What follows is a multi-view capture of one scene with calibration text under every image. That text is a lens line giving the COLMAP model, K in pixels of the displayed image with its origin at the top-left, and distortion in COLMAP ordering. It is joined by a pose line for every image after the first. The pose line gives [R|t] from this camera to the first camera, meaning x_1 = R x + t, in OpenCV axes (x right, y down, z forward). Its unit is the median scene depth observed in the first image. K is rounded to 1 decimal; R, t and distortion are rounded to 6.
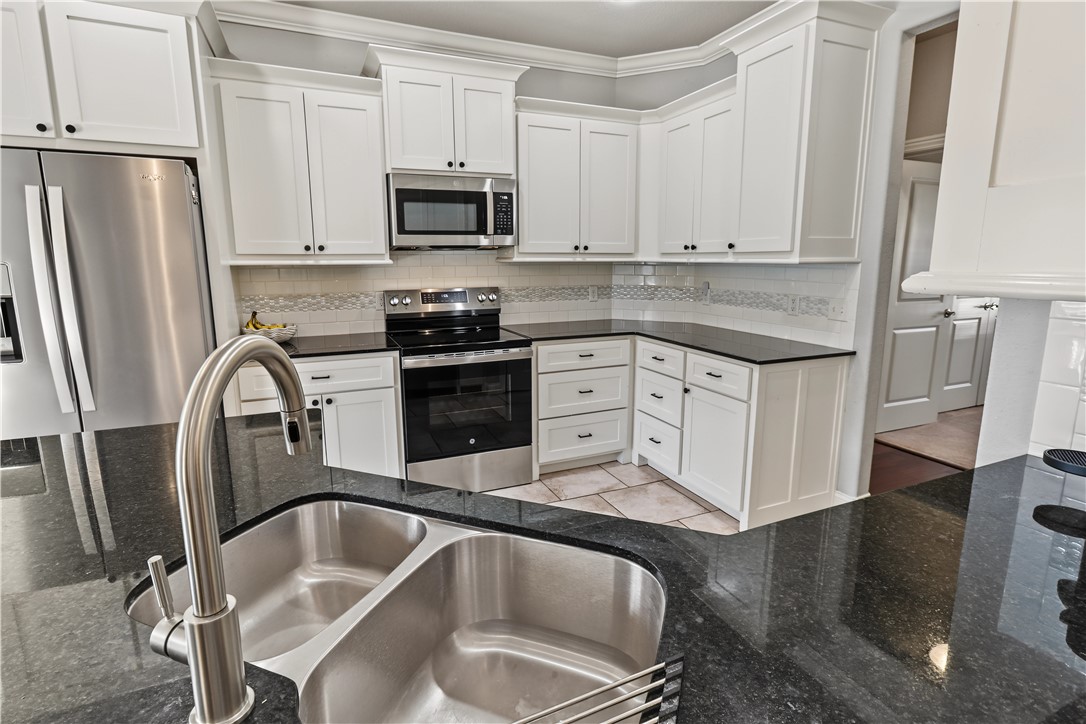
lens RADIAL K [[525.4, 0, 535.2], [0, 525.4, 345.0], [0, 0, 1]] dist [-0.011371, 0.009869]
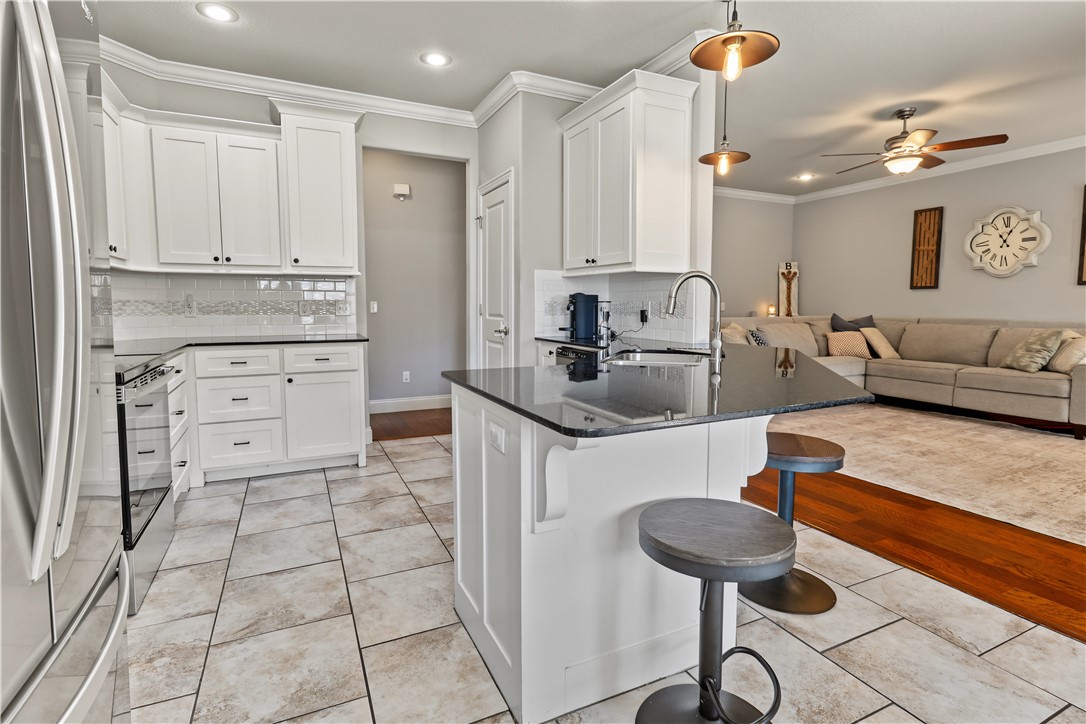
lens RADIAL K [[525.4, 0, 535.2], [0, 525.4, 345.0], [0, 0, 1]] dist [-0.011371, 0.009869]
pose [[-0.038913, -0.074811, 0.996438, -0.839099], [0.162617, 0.983426, 0.080185, 0.003713], [-0.985922, 0.165158, -0.026103, 0.446958]]
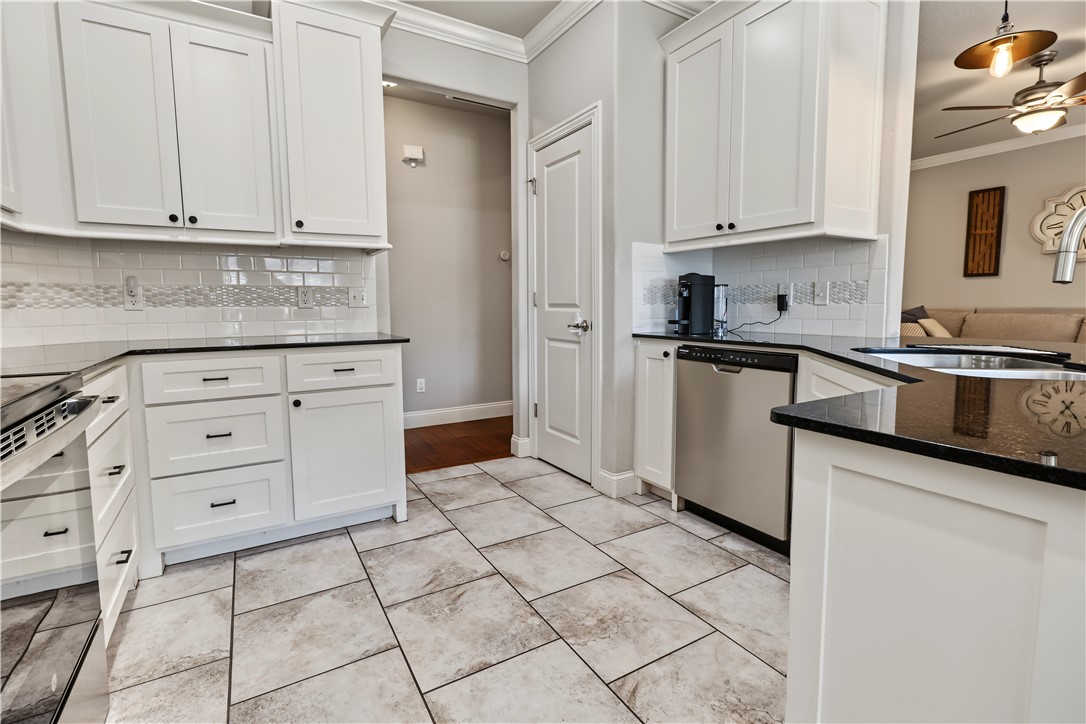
lens RADIAL K [[500.0, 0, 536.0], [0, 500.0, 348.5], [0, 0, 1]] dist [-0.000353, 0.000677]
pose [[-0.129428, -0.083382, 0.988077, -0.449780], [0.170469, 0.979752, 0.105010, -0.009262], [-0.976826, 0.182028, -0.112594, 0.678531]]
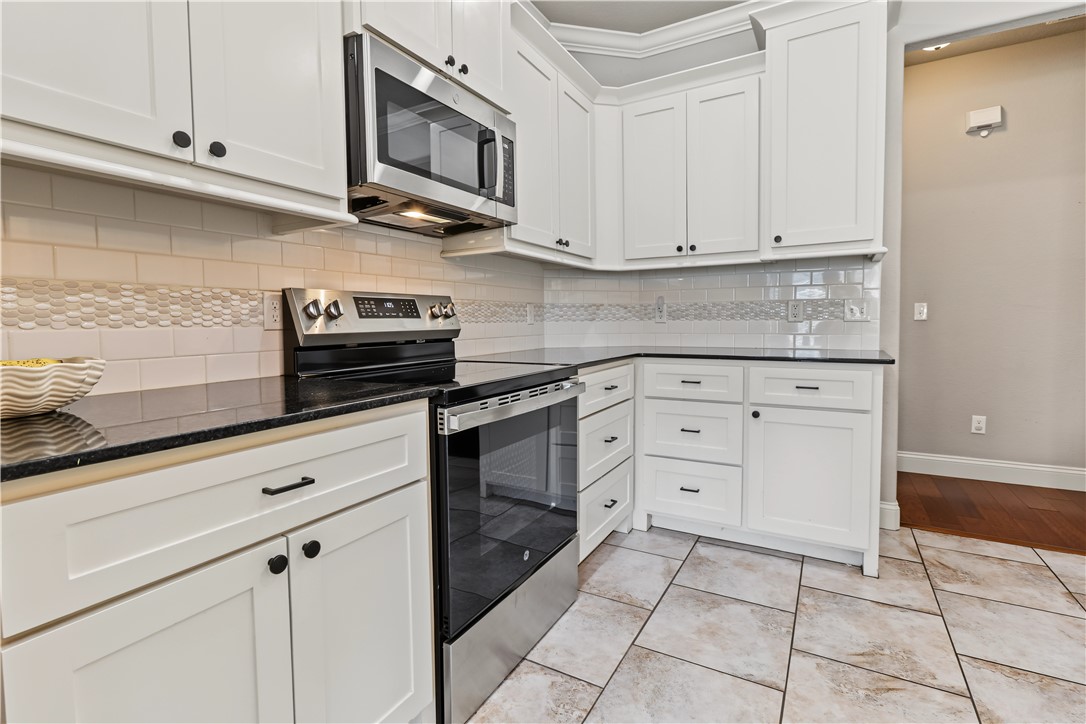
lens RADIAL K [[513.9, 0, 538.7], [0, 513.9, 345.9], [0, 0, 1]] dist [-0.001813, 0.000217]
pose [[0.795759, -0.034139, 0.604651, -0.414564], [0.106776, 0.990678, -0.084589, 0.013798], [-0.596127, 0.131874, 0.791986, 0.529659]]
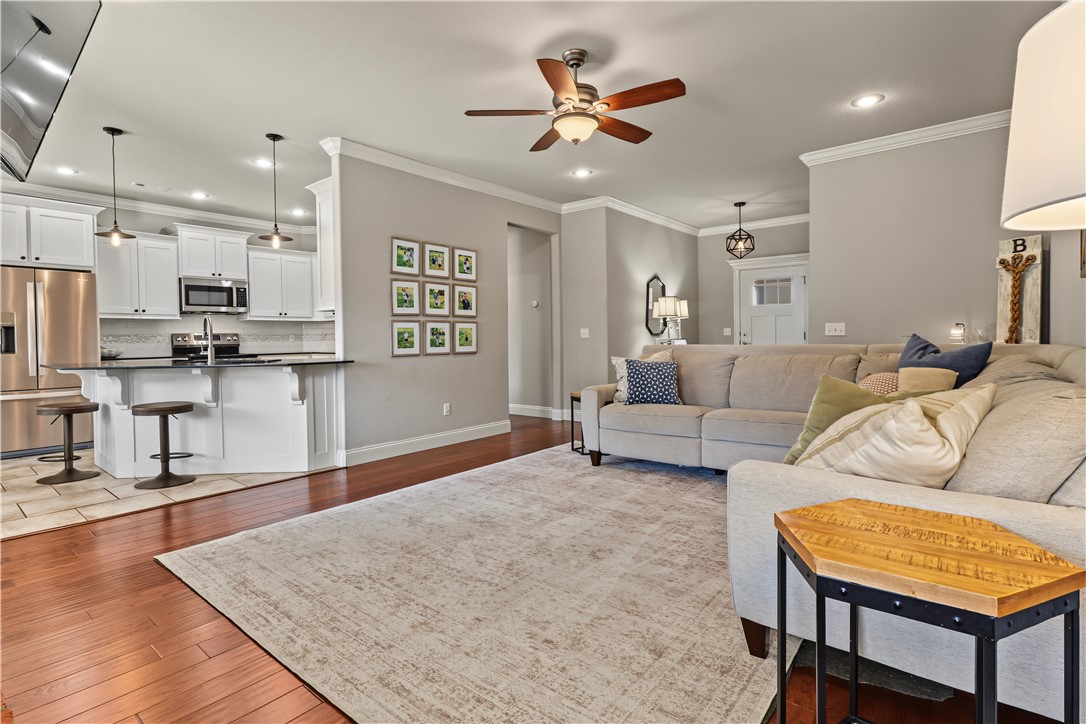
lens RADIAL K [[525.4, 0, 535.2], [0, 525.4, 345.0], [0, 0, 1]] dist [-0.011371, 0.009869]
pose [[0.889111, -0.015046, 0.457445, 0.025661], [0.086396, 0.987009, -0.135459, 0.342891], [-0.449464, 0.159960, 0.878860, -1.418593]]
